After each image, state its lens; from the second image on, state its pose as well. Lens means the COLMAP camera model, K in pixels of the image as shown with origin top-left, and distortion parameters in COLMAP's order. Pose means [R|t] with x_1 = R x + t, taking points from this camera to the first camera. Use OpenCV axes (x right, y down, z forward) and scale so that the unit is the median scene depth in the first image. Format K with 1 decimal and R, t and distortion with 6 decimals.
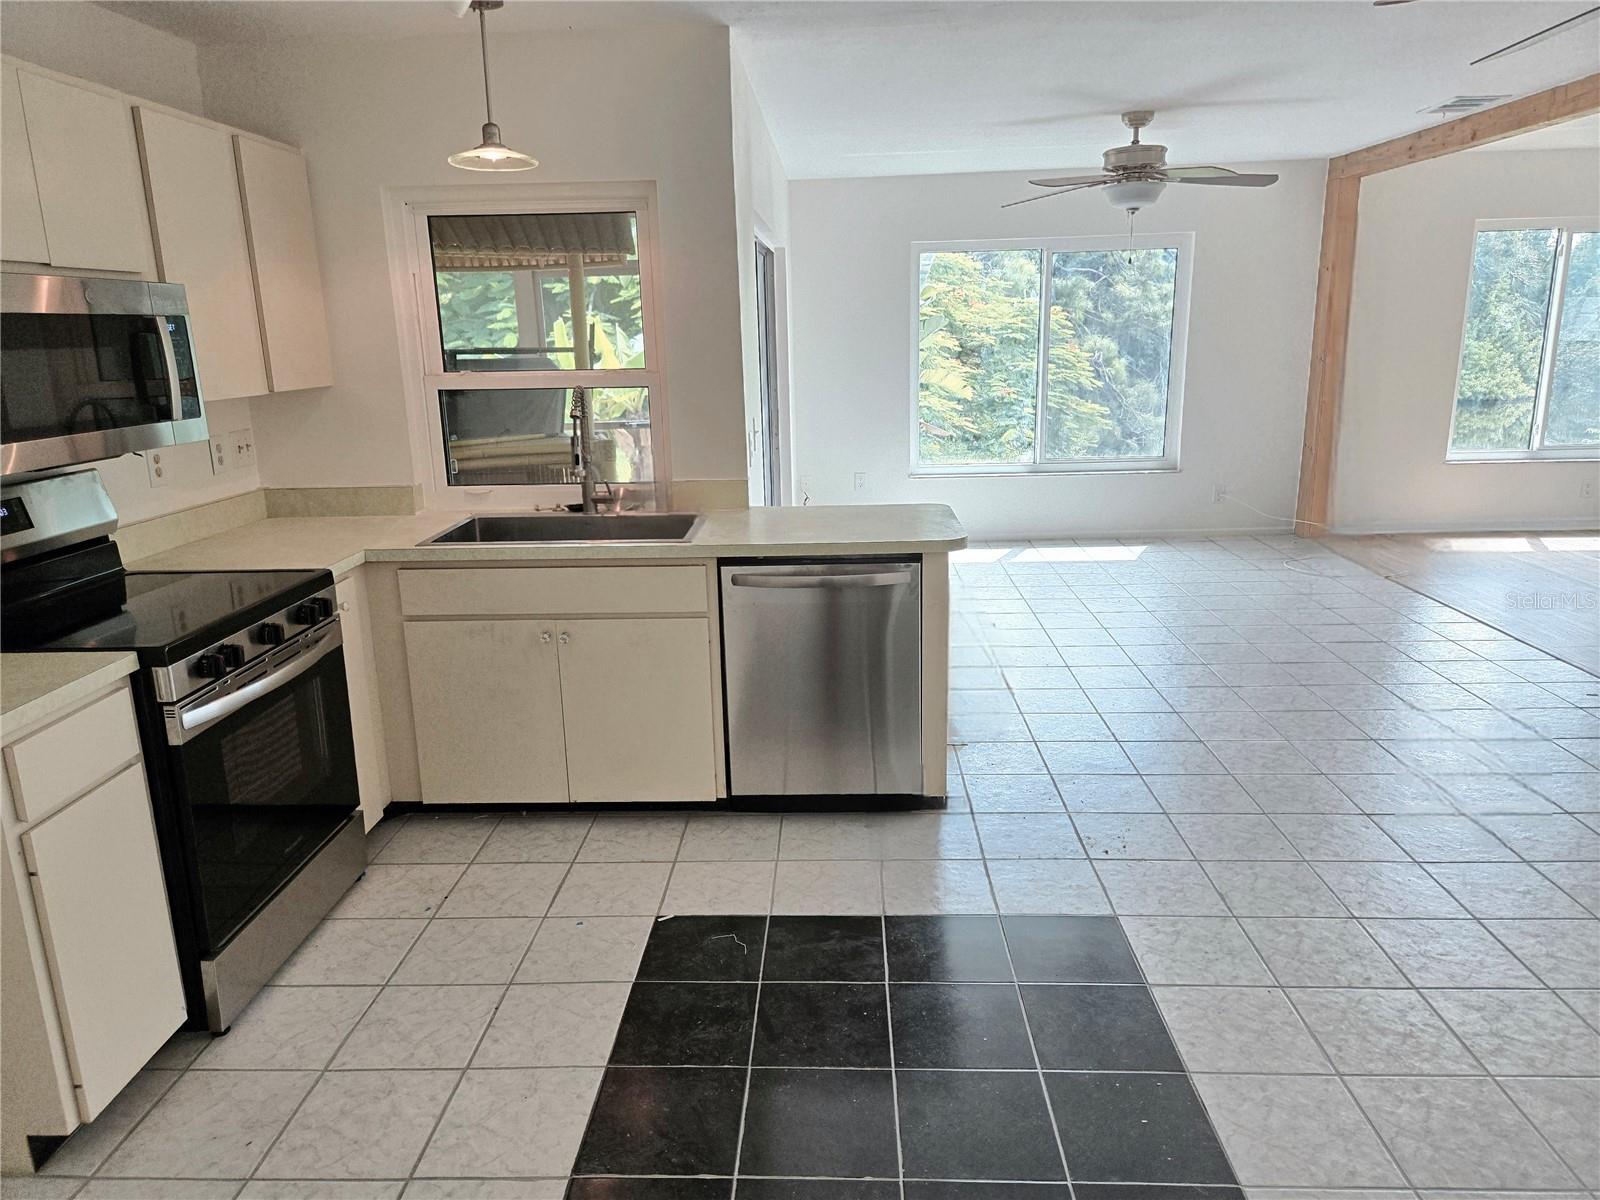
lens RADIAL K [[1110.0, 0, 806.5], [0, 1110.0, 599.9], [0, 0, 1]] dist [0.062577, -0.042963]
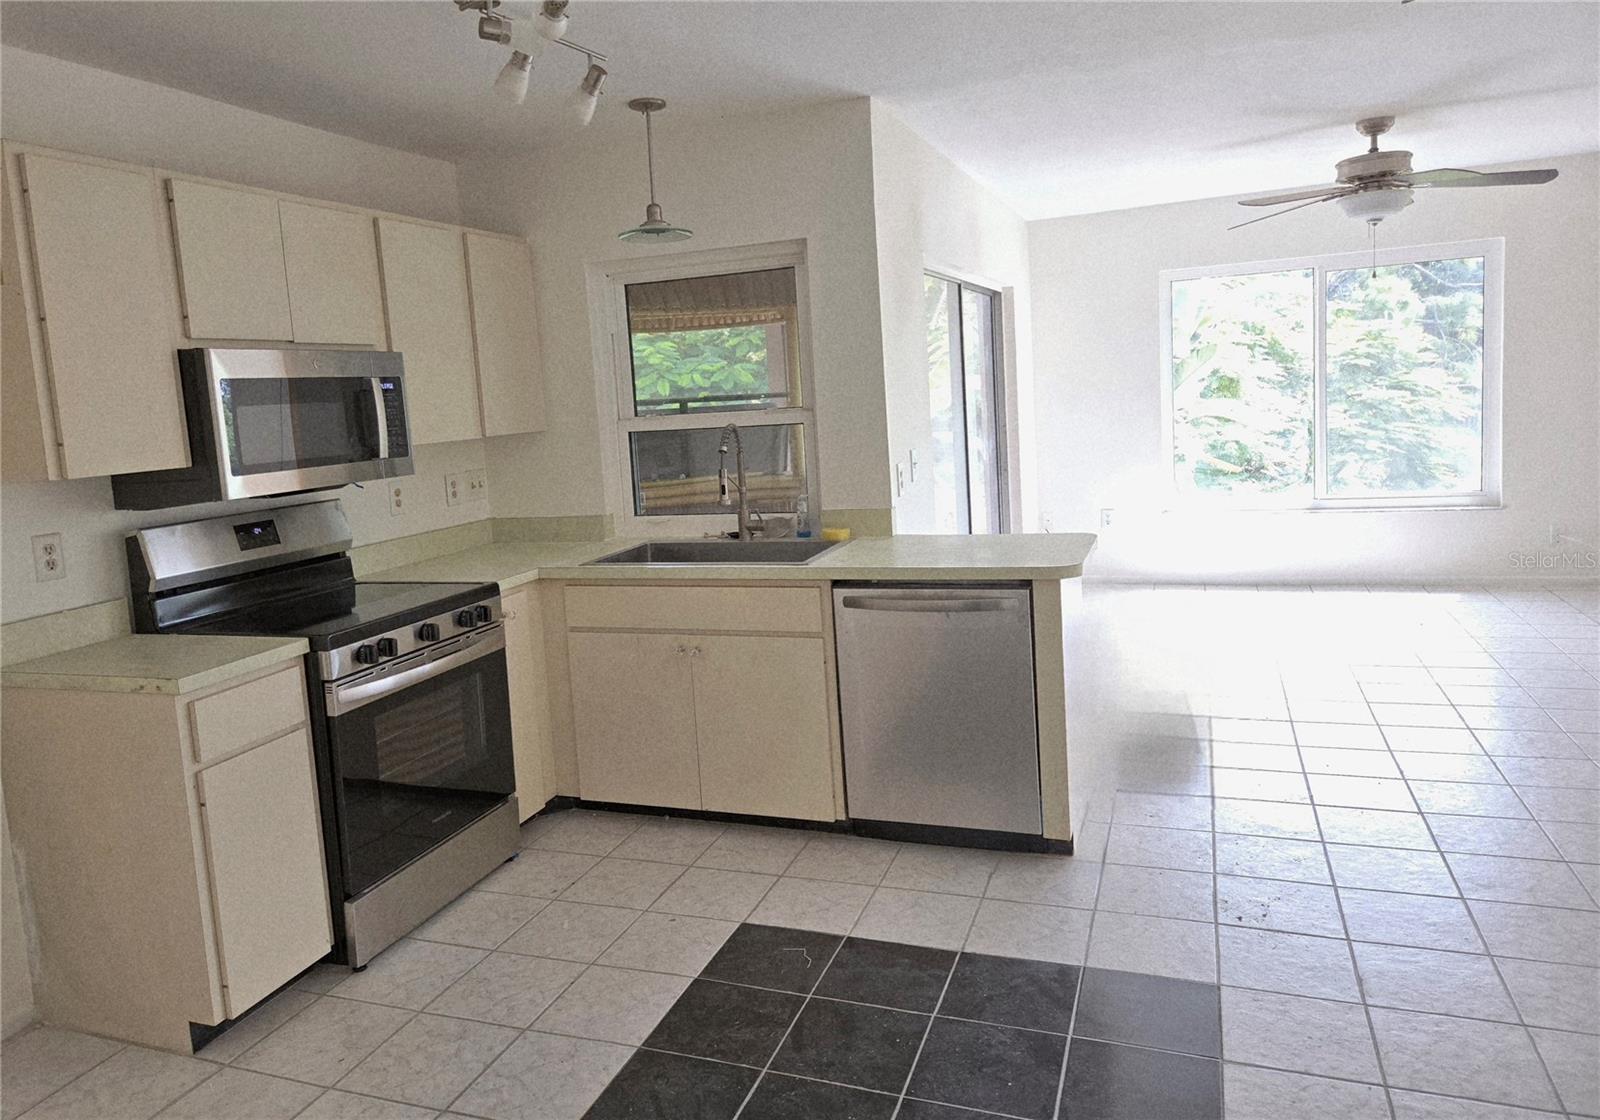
lens RADIAL K [[1138.9, 0, 752.3], [0, 1138.9, 514.4], [0, 0, 1]] dist [0.048637, -0.020686]
pose [[0.941454, 0.000120, -0.337142, 0.213802], [-0.039719, 0.993076, -0.110559, 0.022104], [0.334794, 0.117477, 0.934940, -0.032384]]
